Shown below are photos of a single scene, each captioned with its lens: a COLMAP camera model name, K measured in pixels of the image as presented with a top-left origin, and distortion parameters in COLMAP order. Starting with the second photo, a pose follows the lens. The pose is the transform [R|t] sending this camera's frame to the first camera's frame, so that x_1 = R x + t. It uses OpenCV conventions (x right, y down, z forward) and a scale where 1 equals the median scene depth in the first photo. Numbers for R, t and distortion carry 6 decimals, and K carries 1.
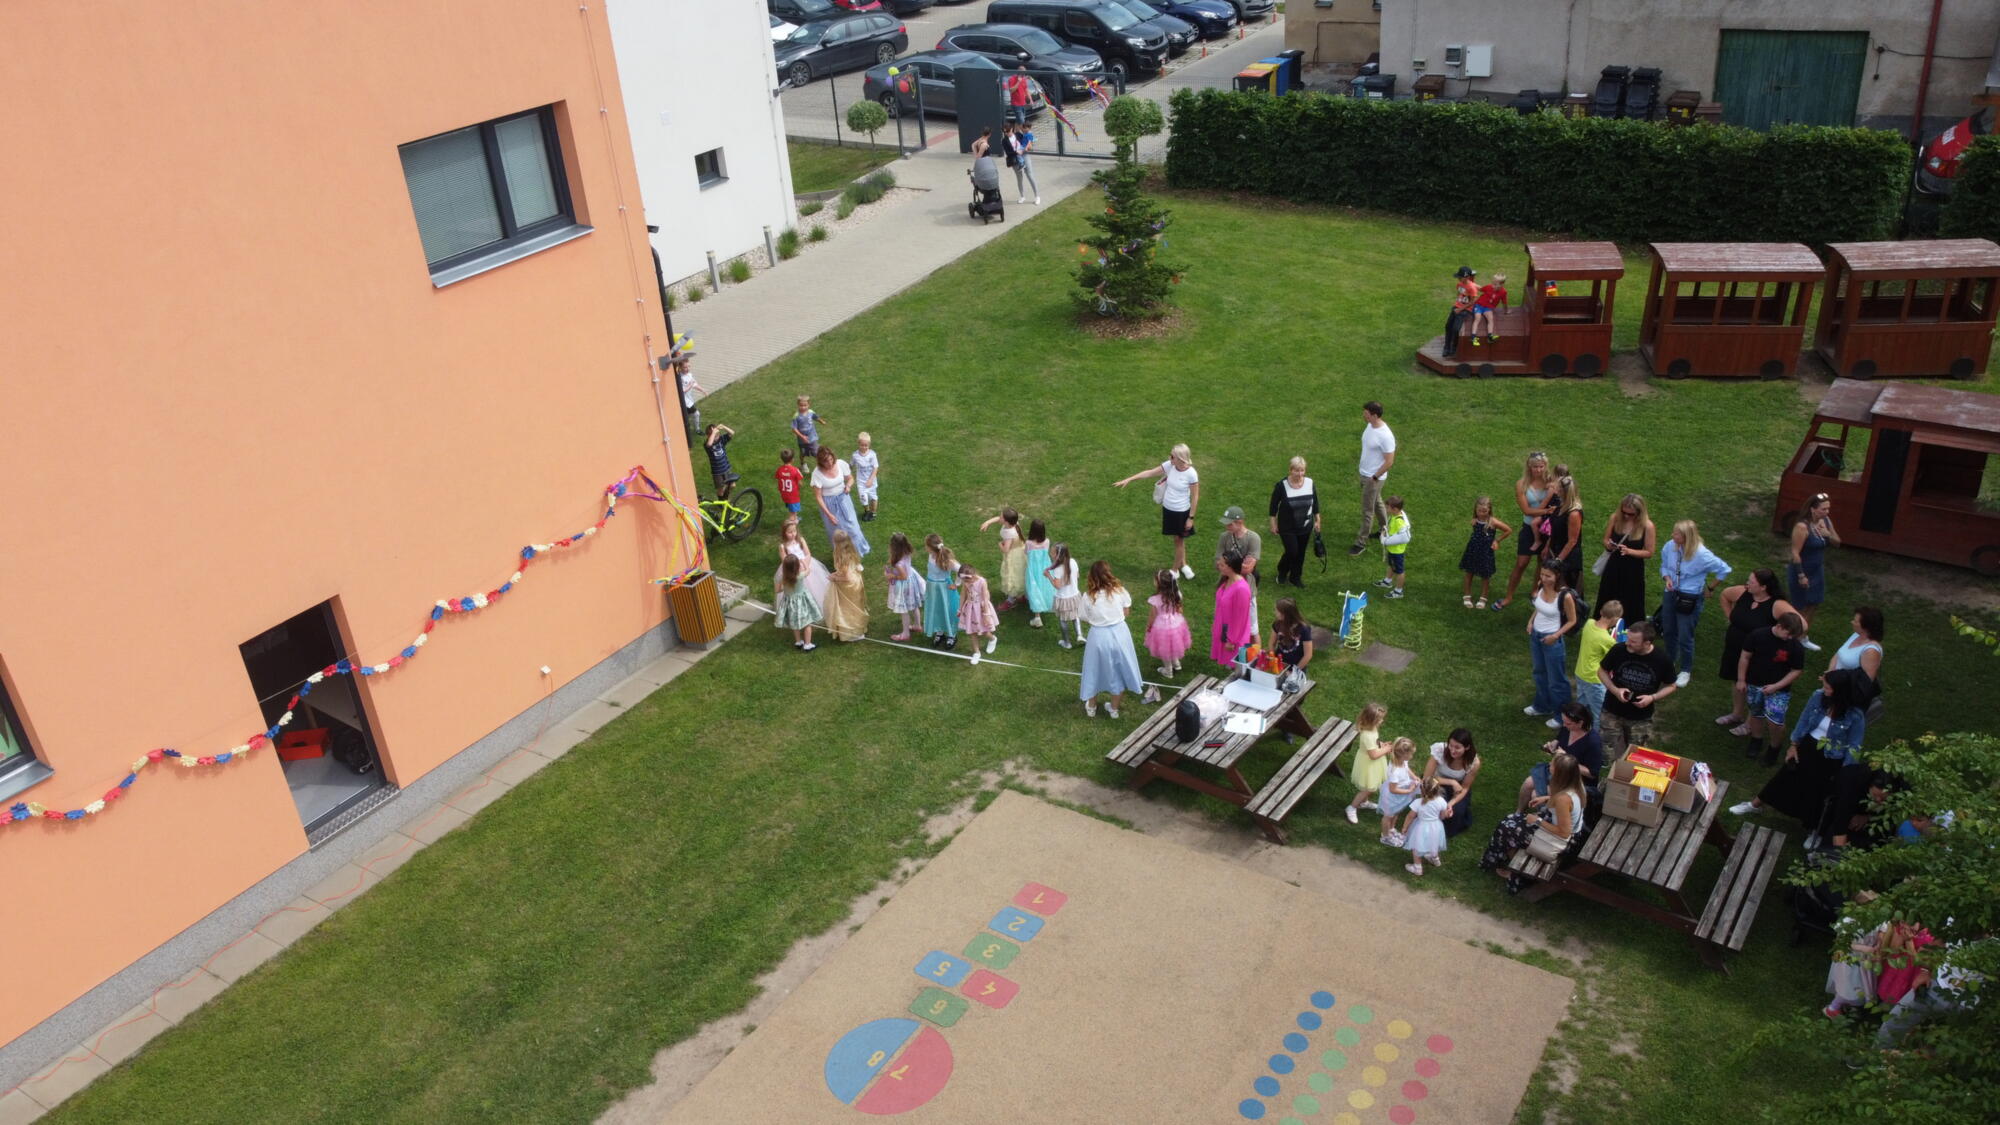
lens RADIAL K [[1511.3, 0, 998.2], [0, 1511.3, 567.4], [0, 0, 1]] dist [0.002585, -0.007582]
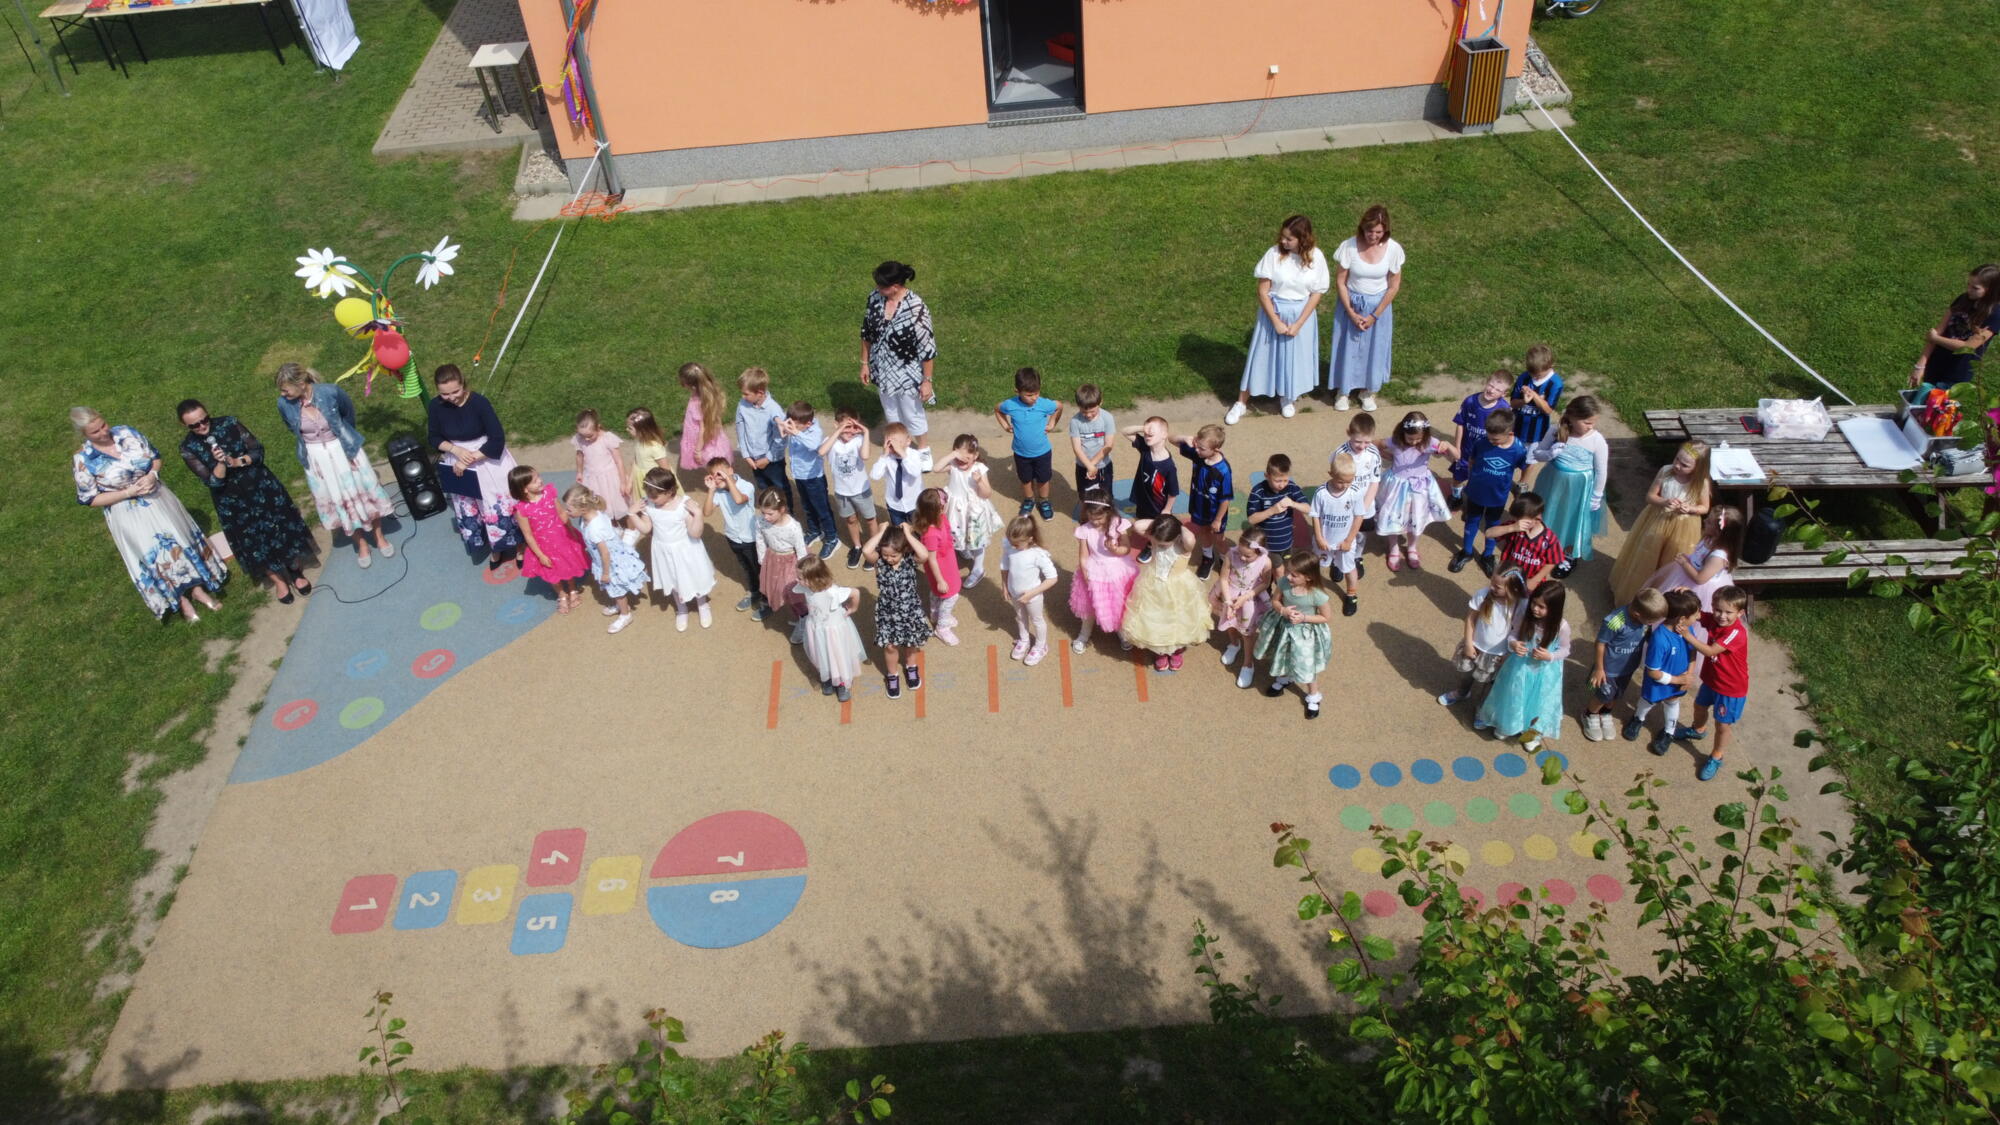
lens RADIAL K [[1513.9, 0, 997.1], [0, 1513.9, 561.4], [0, 0, 1]] dist [0.001420, -0.004780]
pose [[0.591141, 0.556314, -0.584009, 0.385377], [-0.356638, 0.829723, 0.429383, -0.026560], [0.723437, -0.045546, 0.688886, 0.231724]]
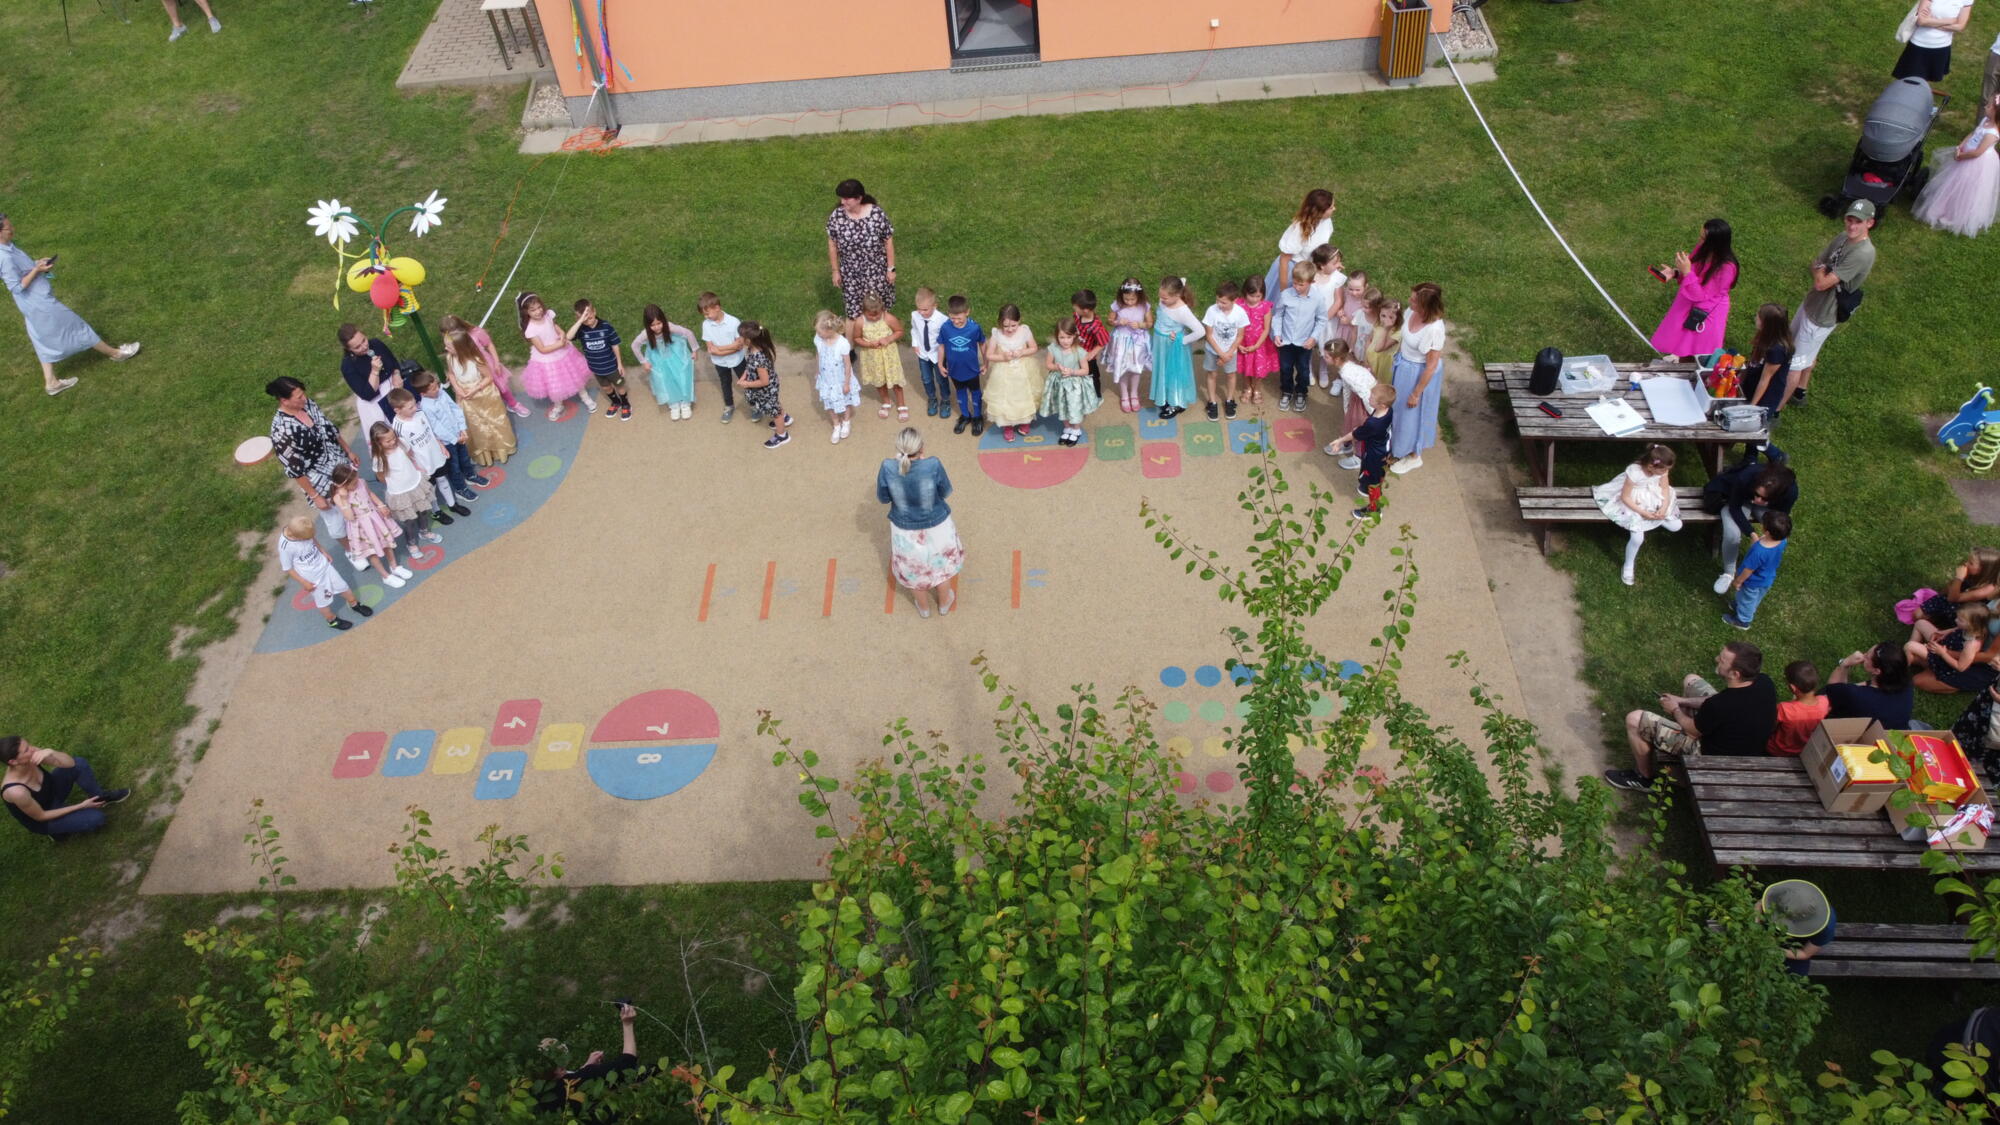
lens RADIAL K [[1513.2, 0, 996.9], [0, 1513.2, 563.4], [0, 0, 1]] dist [-0.002720, 0.001841]
pose [[0.550232, 0.615184, -0.564617, 0.499215], [-0.357595, 0.784639, 0.506426, -0.130879], [0.754566, -0.076748, 0.651721, 0.218782]]
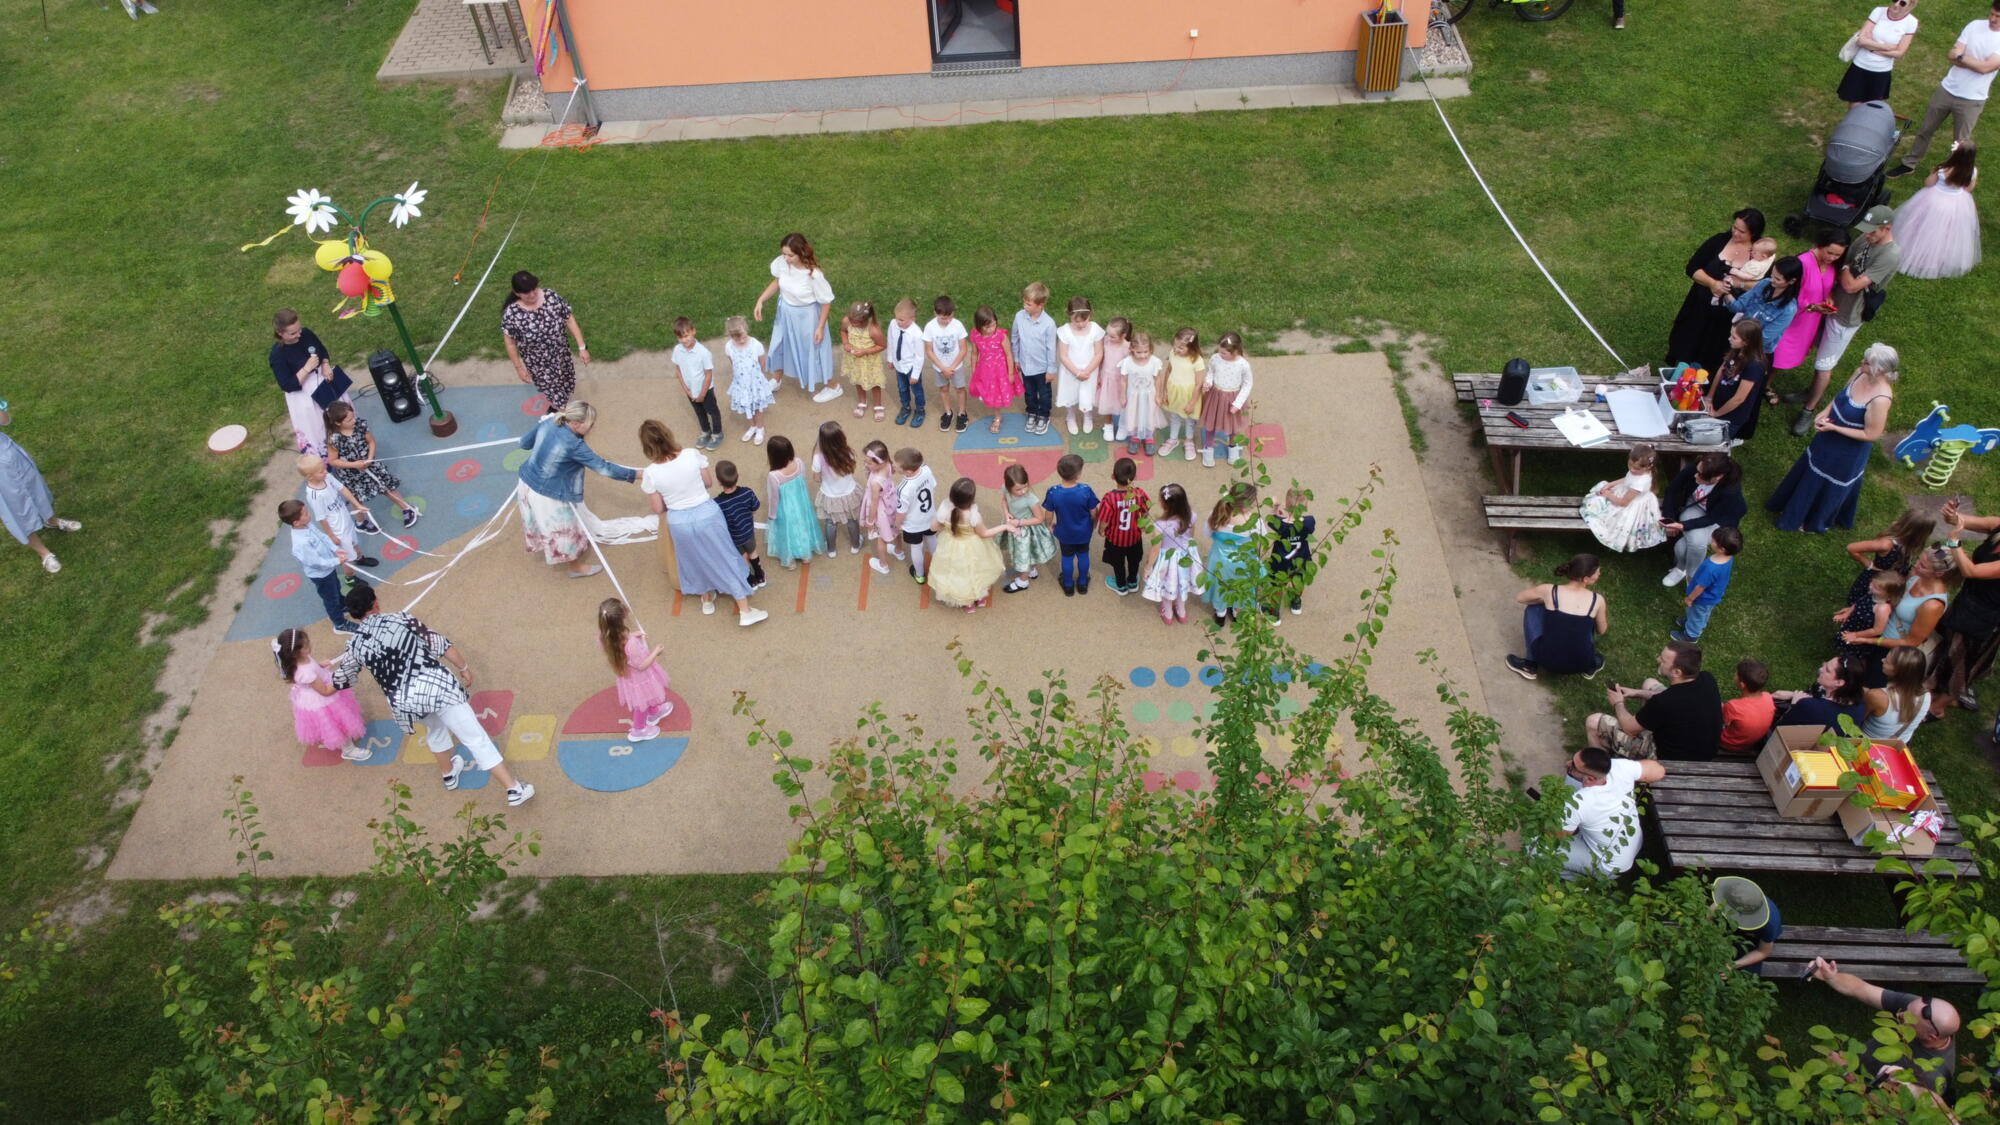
lens RADIAL K [[1513.2, 0, 996.9], [0, 1513.2, 563.4], [0, 0, 1]] dist [-0.002720, 0.001841]
pose [[0.550777, 0.621214, -0.557438, 0.505703], [-0.379049, 0.781191, 0.496047, -0.130910], [0.743617, -0.061914, 0.665733, 0.213468]]
